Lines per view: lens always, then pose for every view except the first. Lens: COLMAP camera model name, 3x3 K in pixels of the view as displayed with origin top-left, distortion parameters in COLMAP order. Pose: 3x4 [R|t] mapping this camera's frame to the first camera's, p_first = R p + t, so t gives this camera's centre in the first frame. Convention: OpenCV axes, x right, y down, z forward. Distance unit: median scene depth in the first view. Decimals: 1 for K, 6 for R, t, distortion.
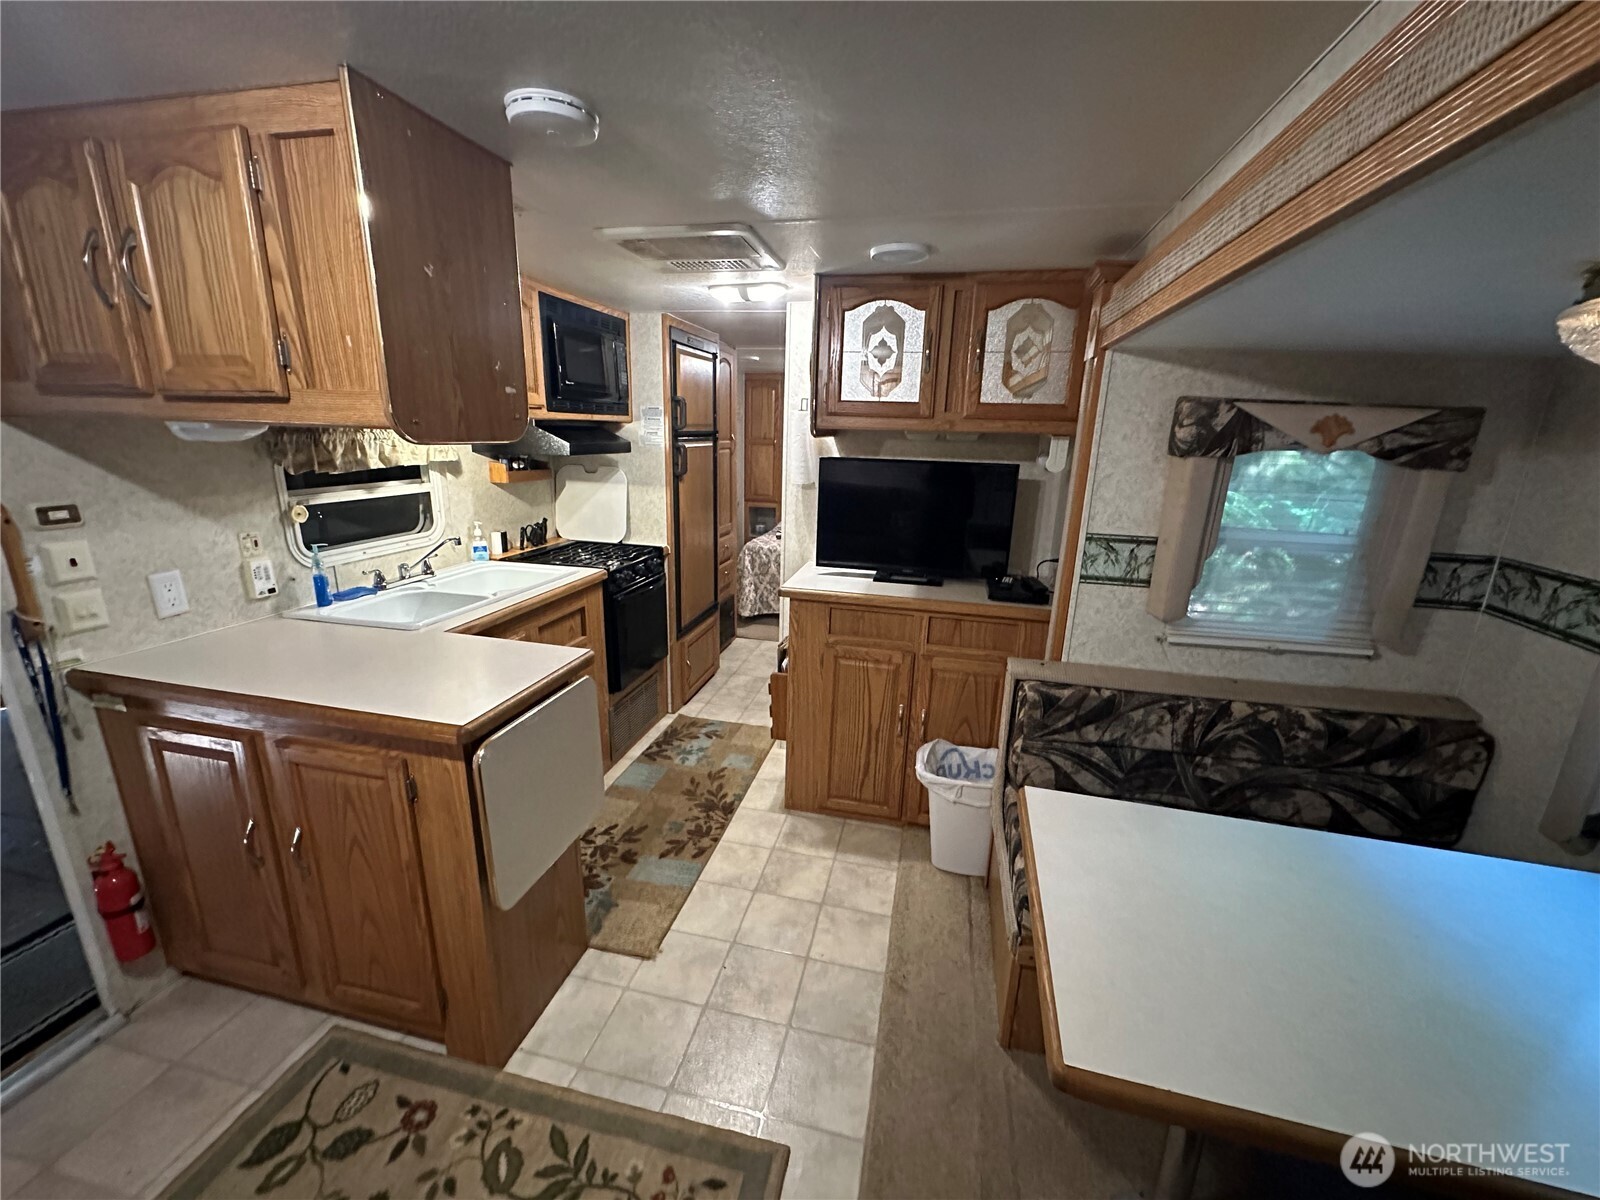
lens RADIAL K [[643.4, 0, 800.7], [0, 643.4, 603.3], [0, 0, 1]] dist [-0.004418, 0.000895]
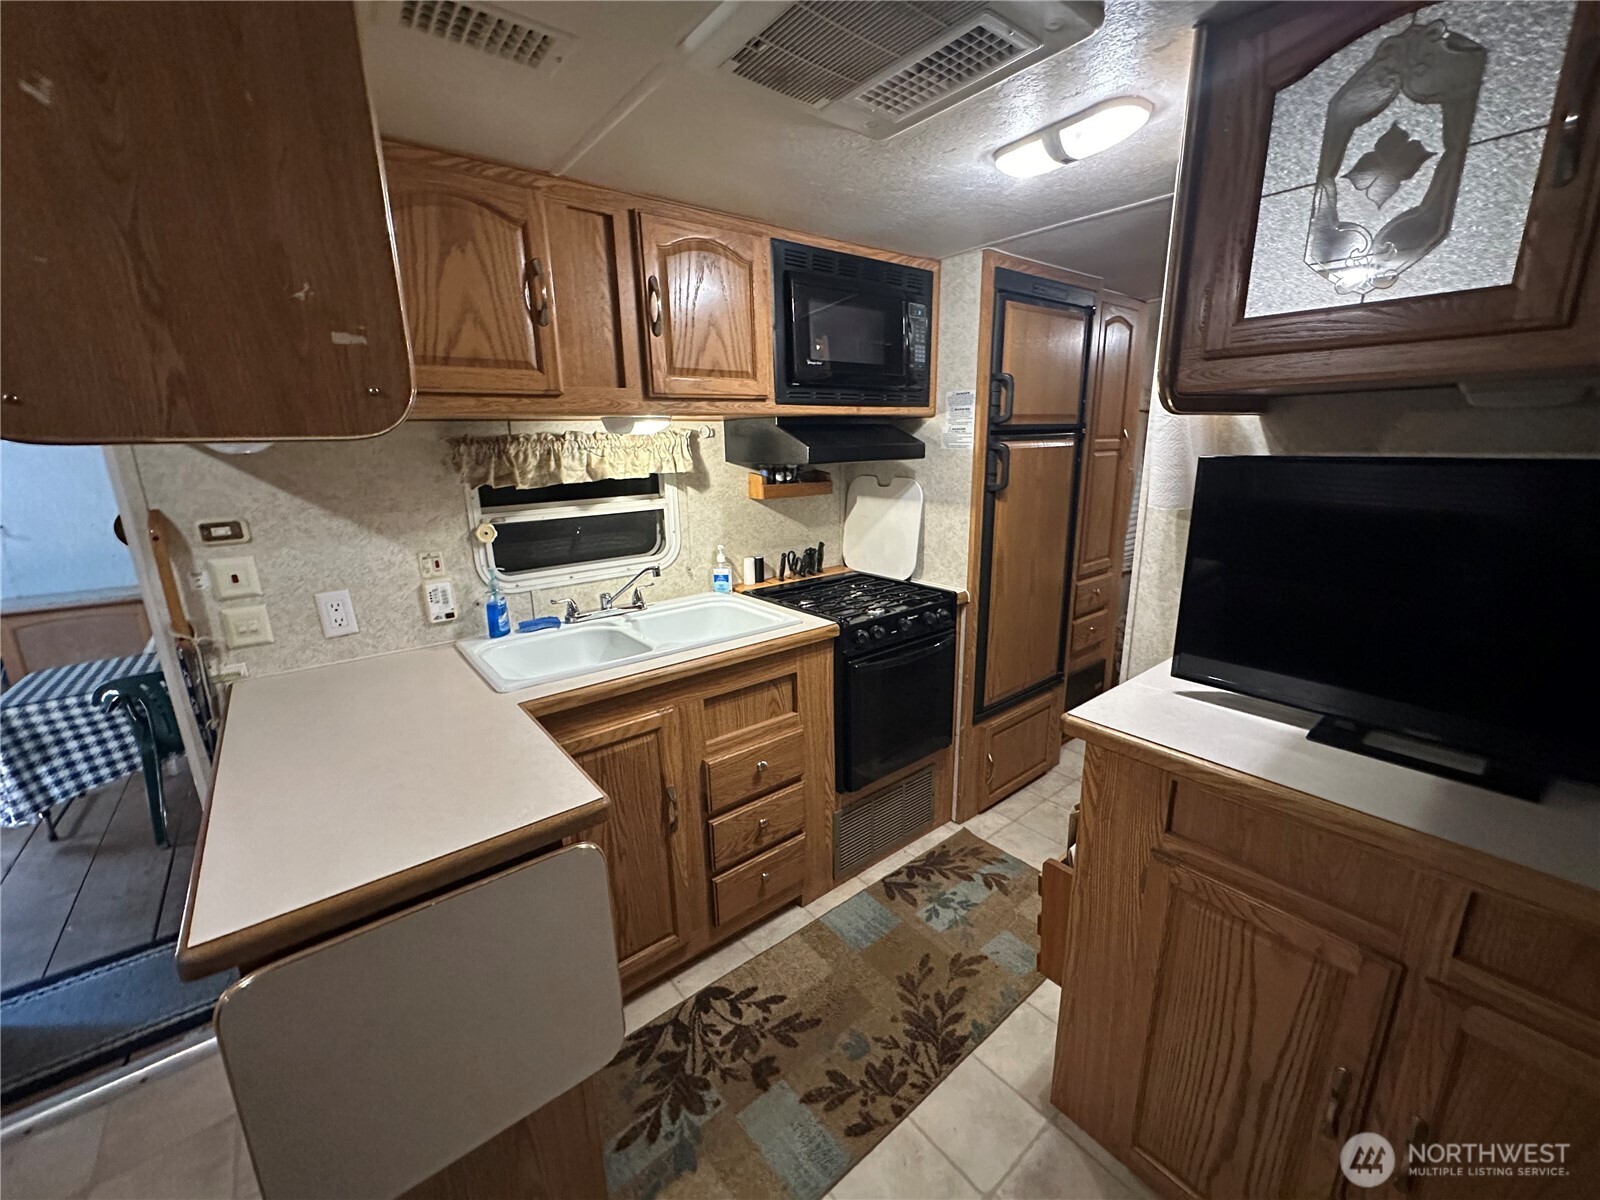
lens RADIAL K [[643.4, 0, 795.3], [0, 643.4, 601.1], [0, 0, 1]] dist [-0.004418, 0.000895]
pose [[0.781853, 0.111169, -0.613472, 0.101819], [-0.122335, 0.992201, 0.023888, -0.098245], [0.611343, 0.056372, 0.789355, 0.458020]]
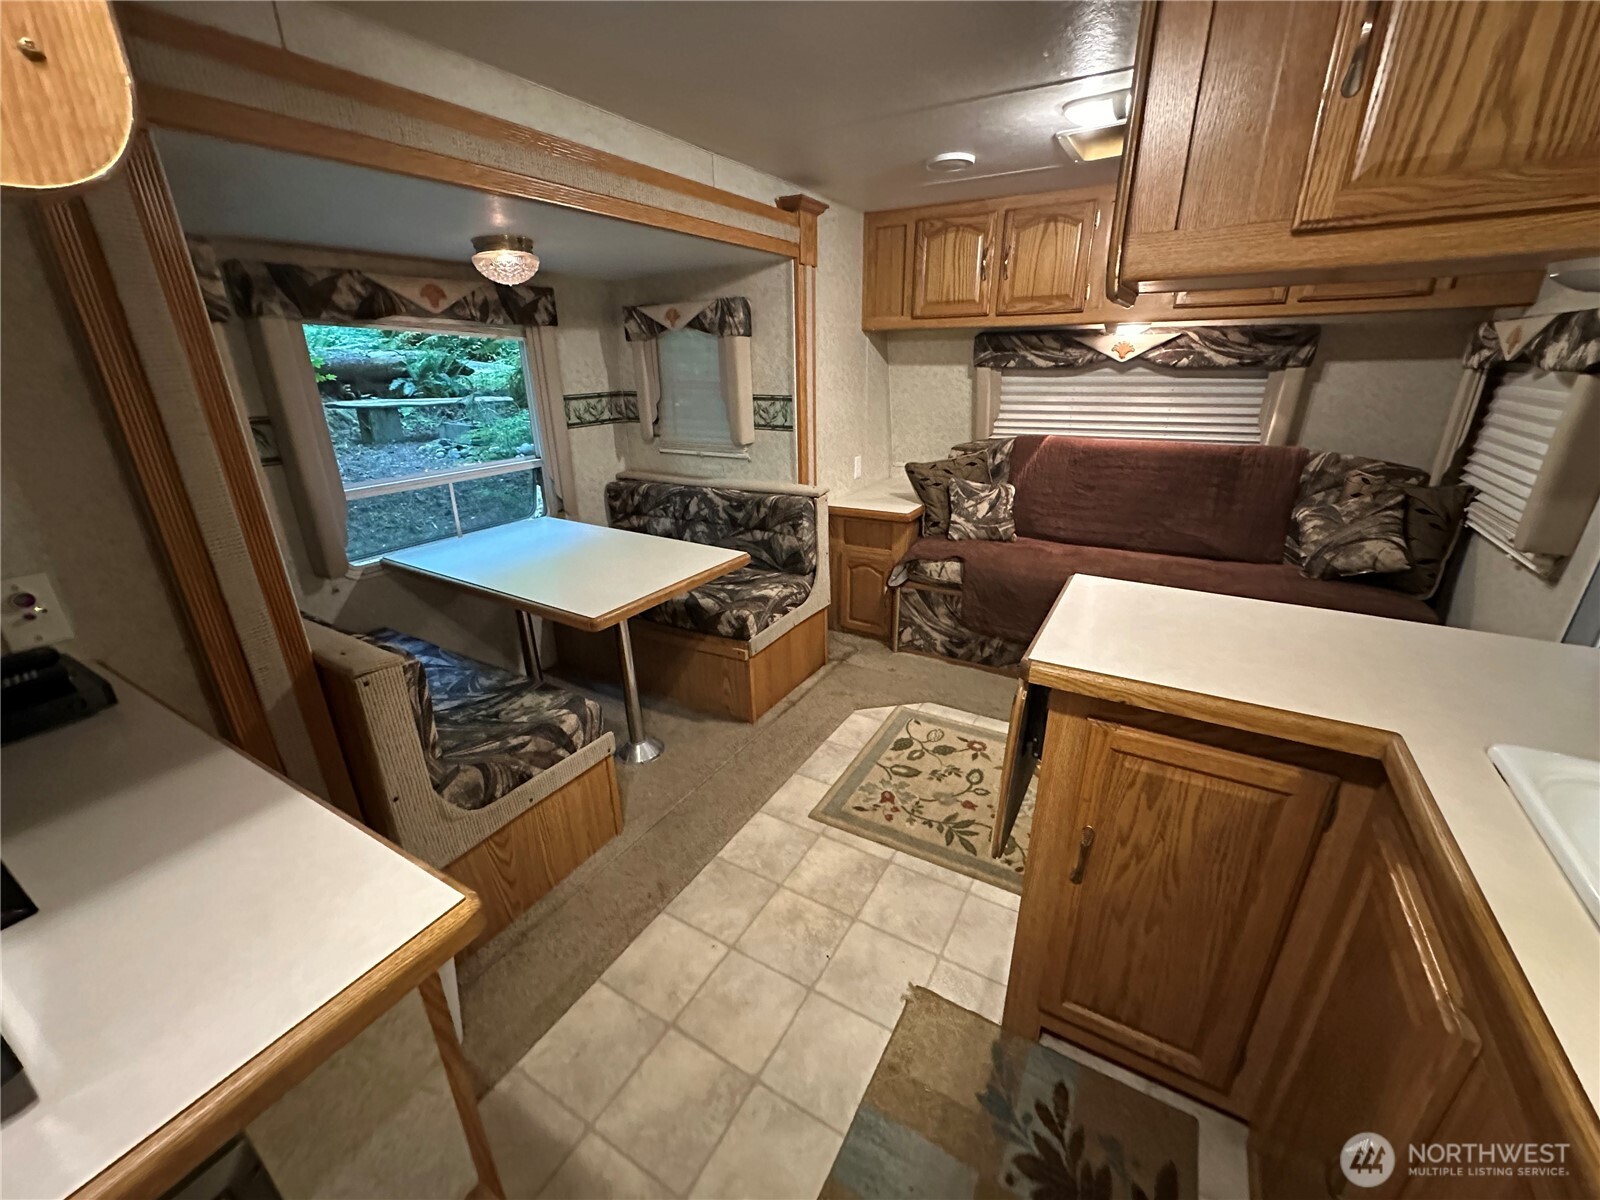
lens RADIAL K [[643.4, 0, 793.3], [0, 643.4, 600.0], [0, 0, 1]] dist [-0.004418, 0.000895]
pose [[-0.950969, -0.124129, 0.283283, -0.199832], [0.069959, 0.805858, 0.587962, -0.251867], [-0.301269, 0.578952, -0.757662, 1.076816]]
